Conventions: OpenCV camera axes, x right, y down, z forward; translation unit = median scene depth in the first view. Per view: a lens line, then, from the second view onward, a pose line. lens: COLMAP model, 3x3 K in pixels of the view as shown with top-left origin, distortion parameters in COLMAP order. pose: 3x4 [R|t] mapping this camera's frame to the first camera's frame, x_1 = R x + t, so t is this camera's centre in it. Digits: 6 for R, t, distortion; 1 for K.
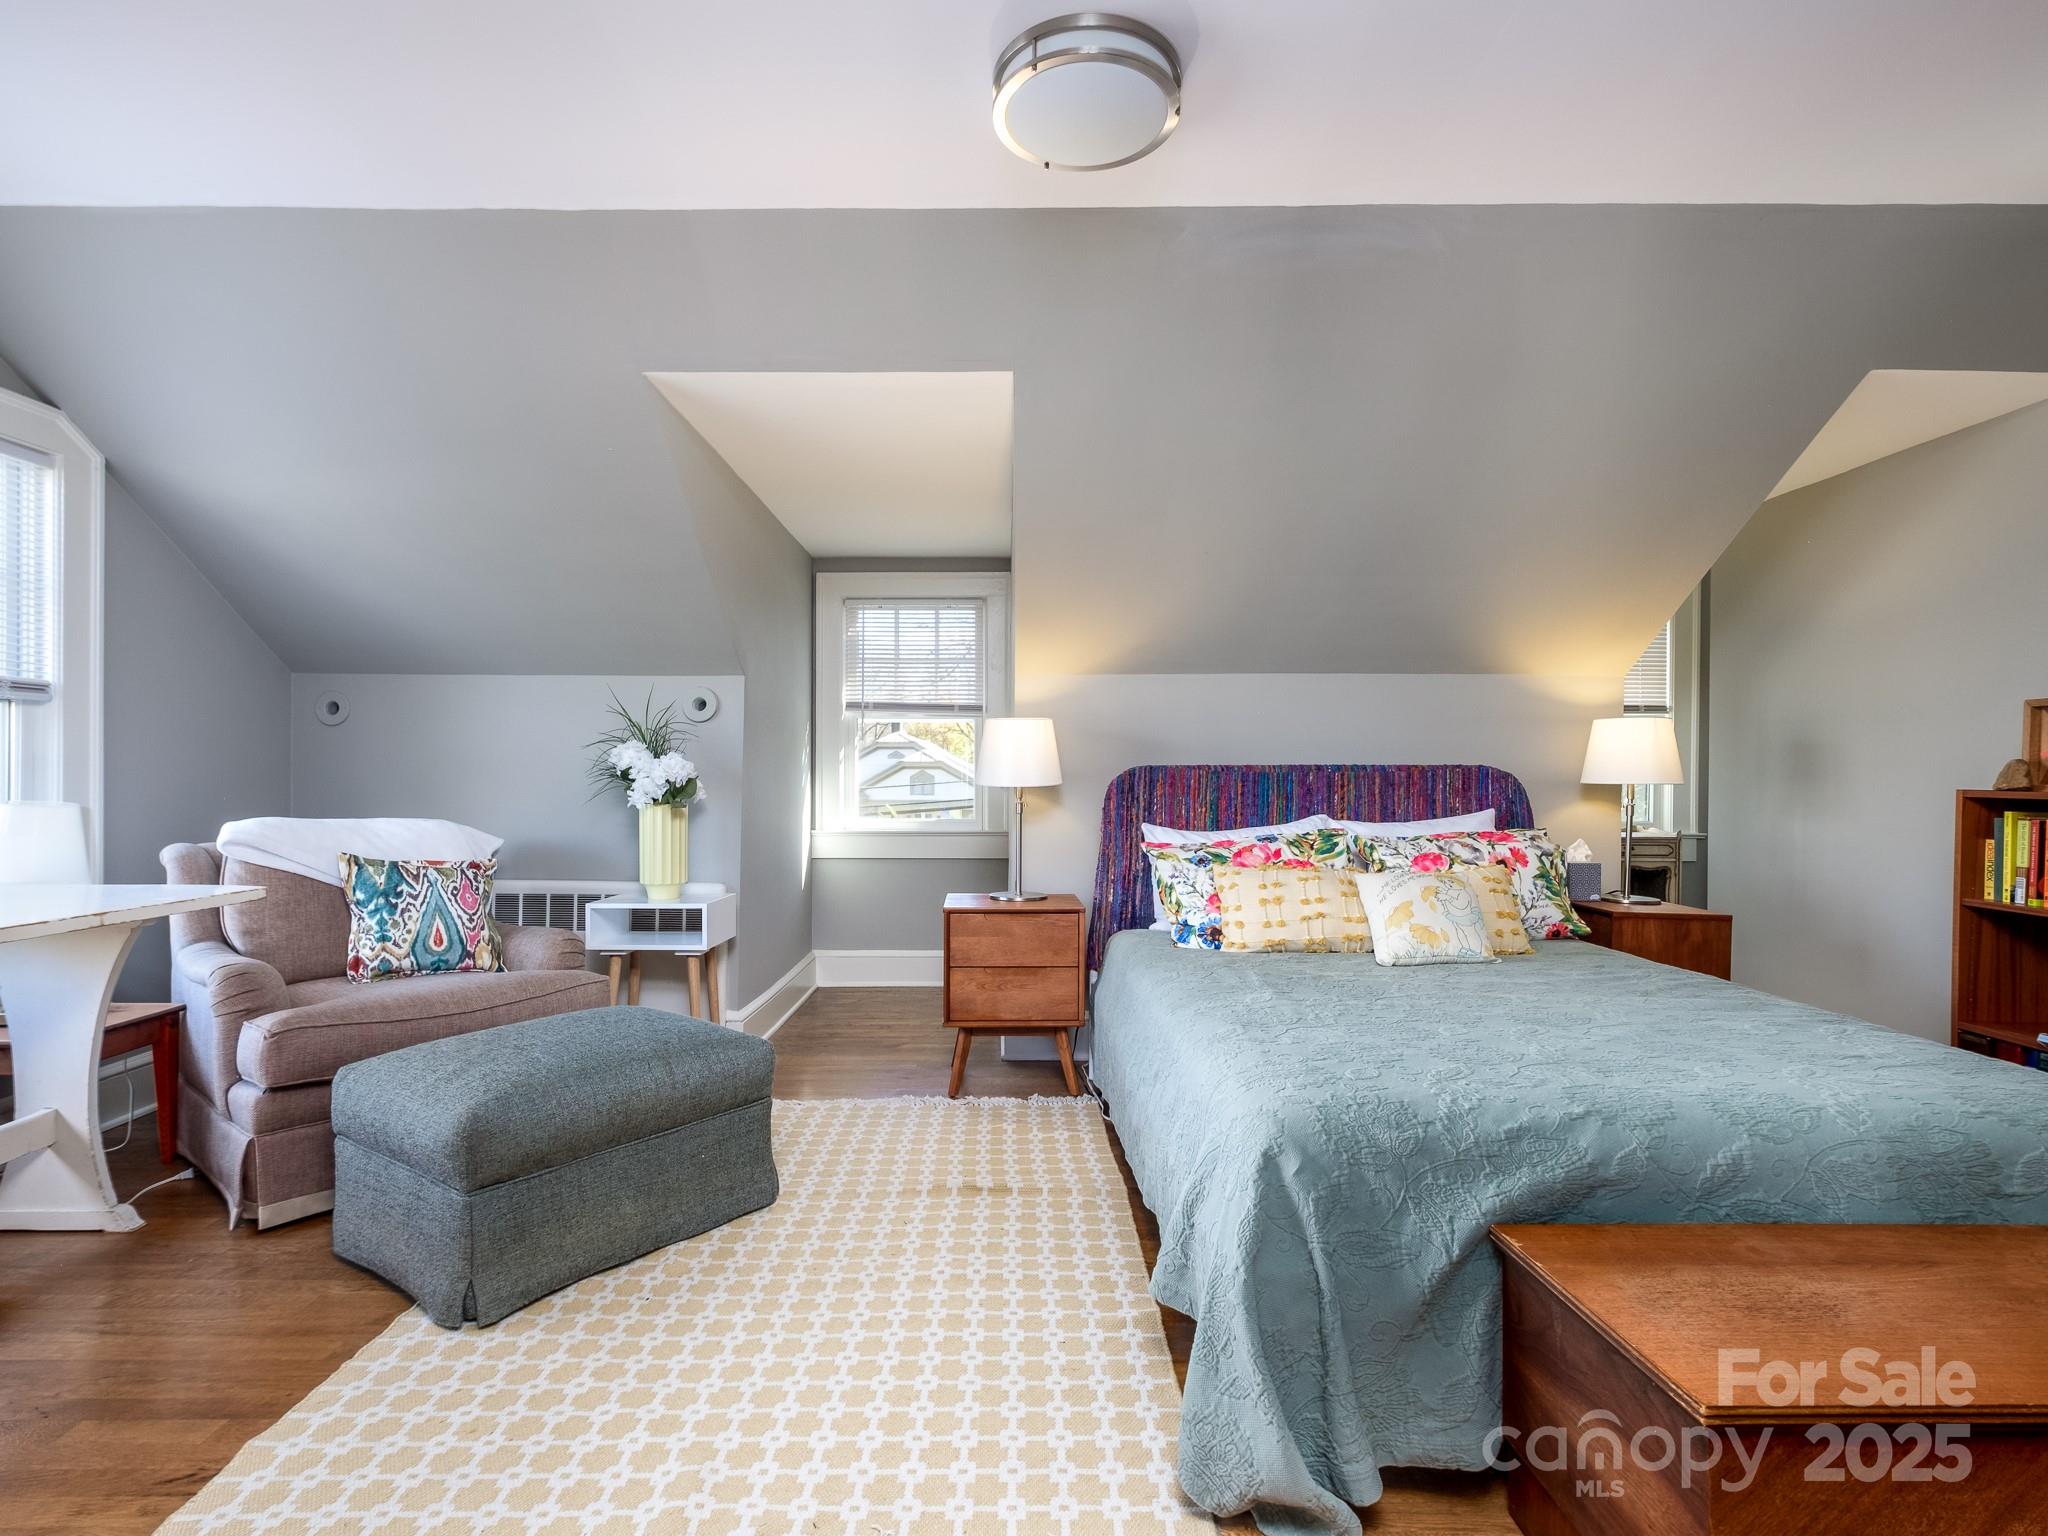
lens RADIAL K [[947.6, 0, 1025.0], [0, 947.6, 779.0], [0, 0, 1]] dist [0.009375, 0.000243]
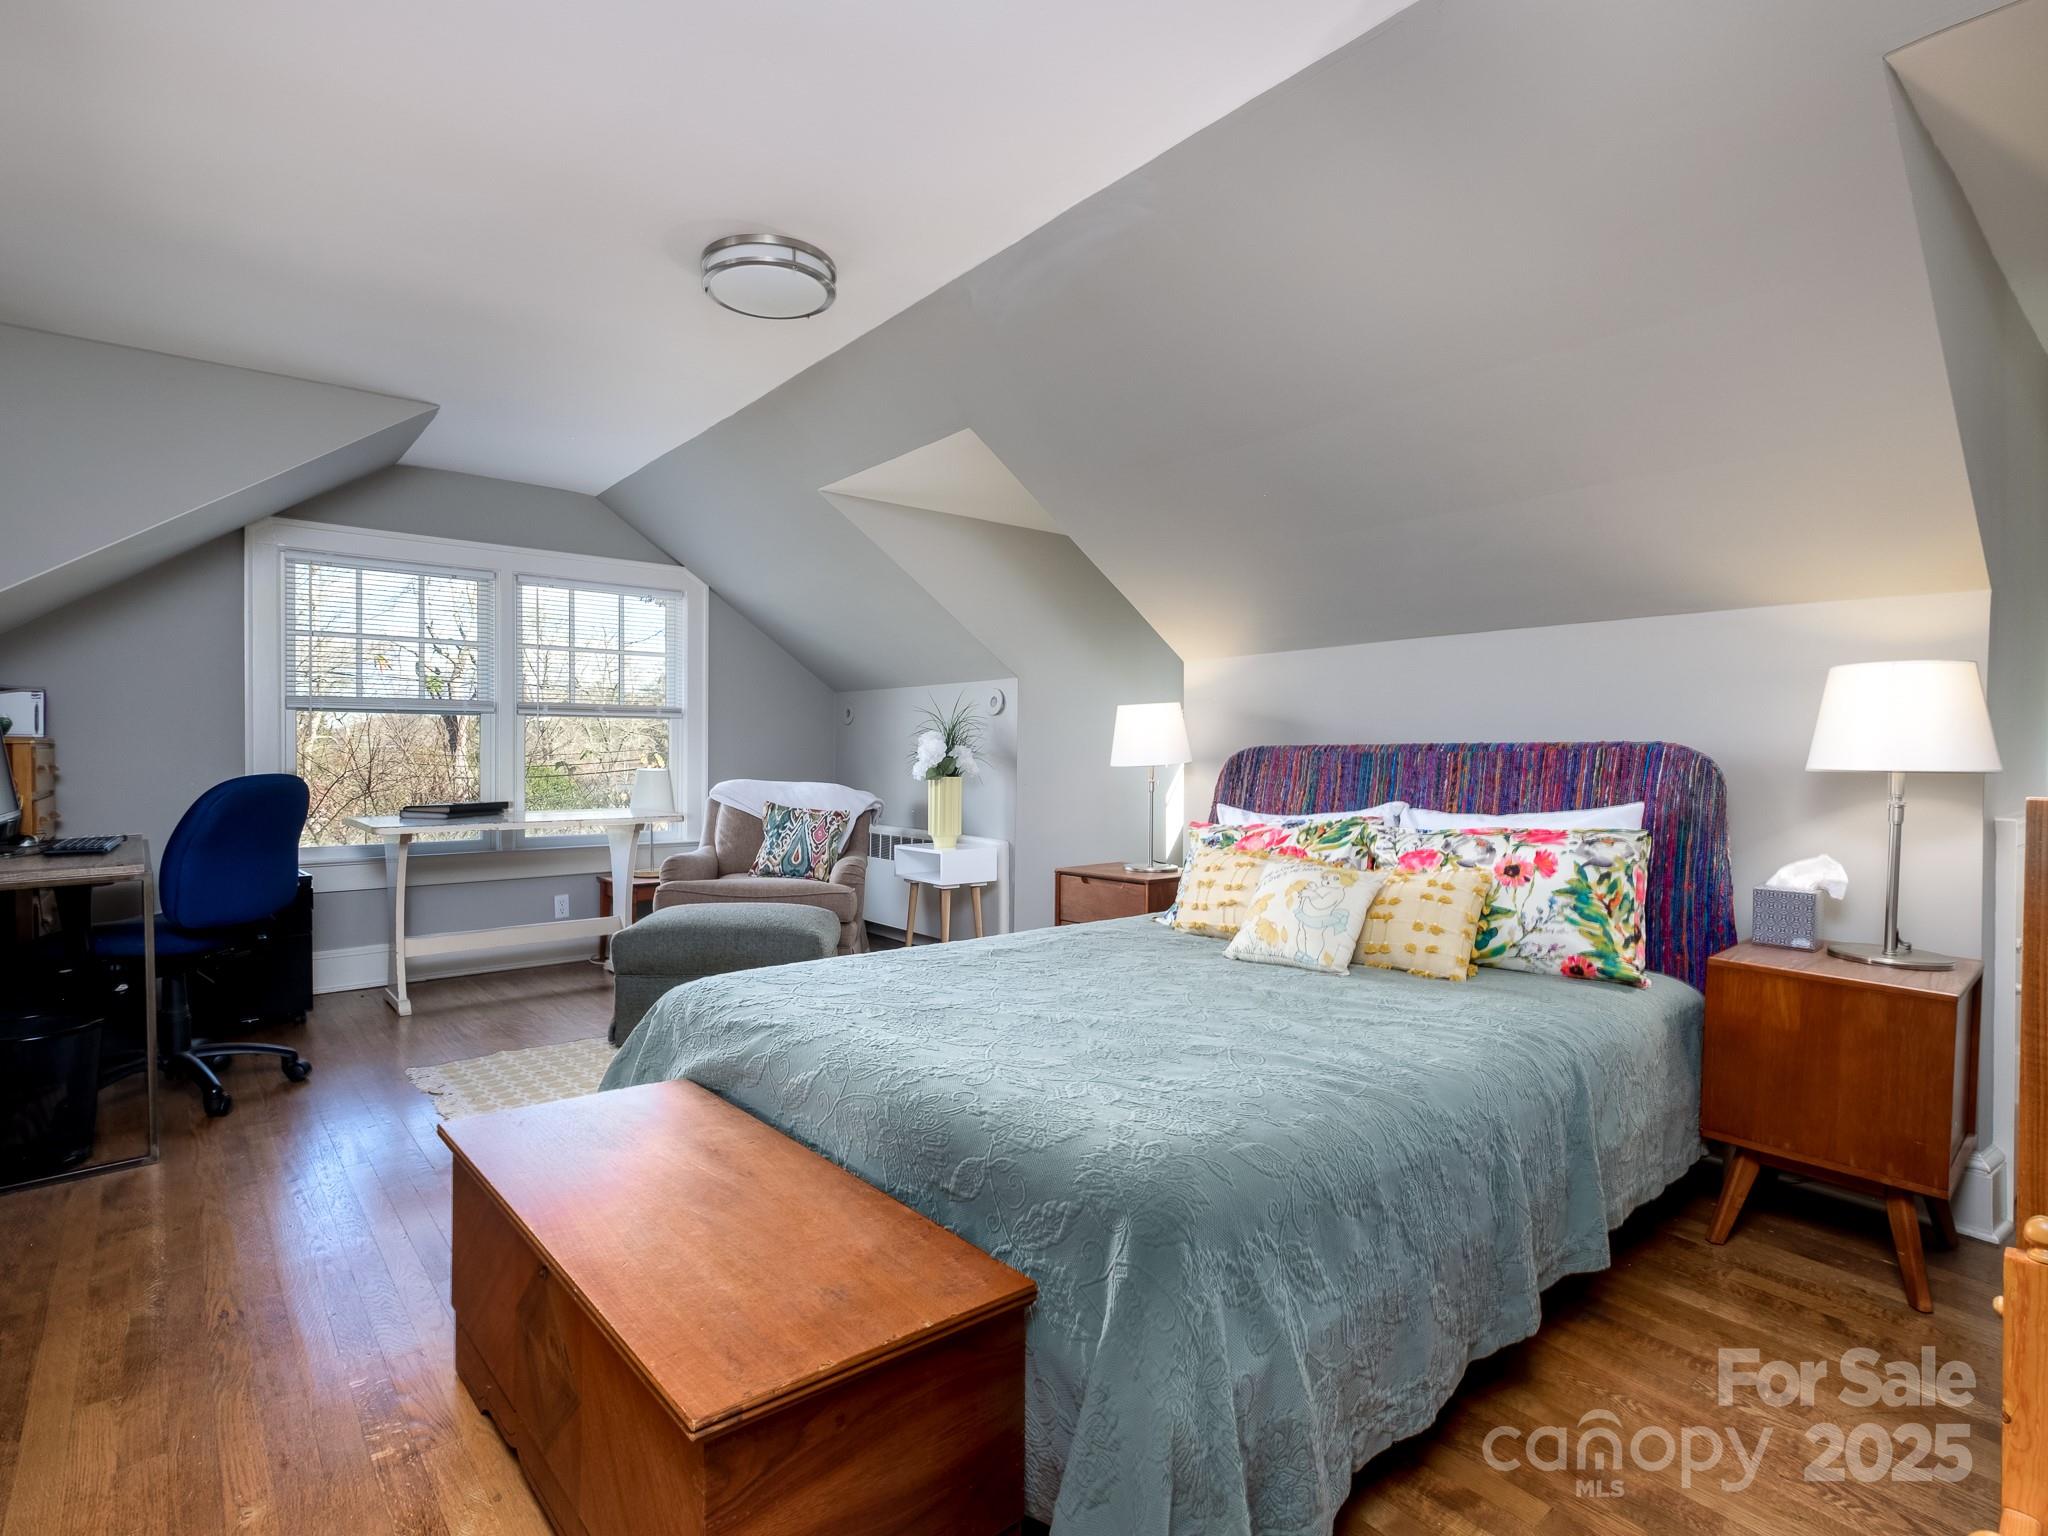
lens RADIAL K [[947.6, 0, 1032.6], [0, 947.6, 763.5], [0, 0, 1]] dist [0.009375, 0.000243]
pose [[0.679991, 0.006230, -0.733194, 0.796980], [-0.005112, 0.999980, 0.003755, 0.001187], [0.733203, 0.001195, 0.680009, 0.186546]]
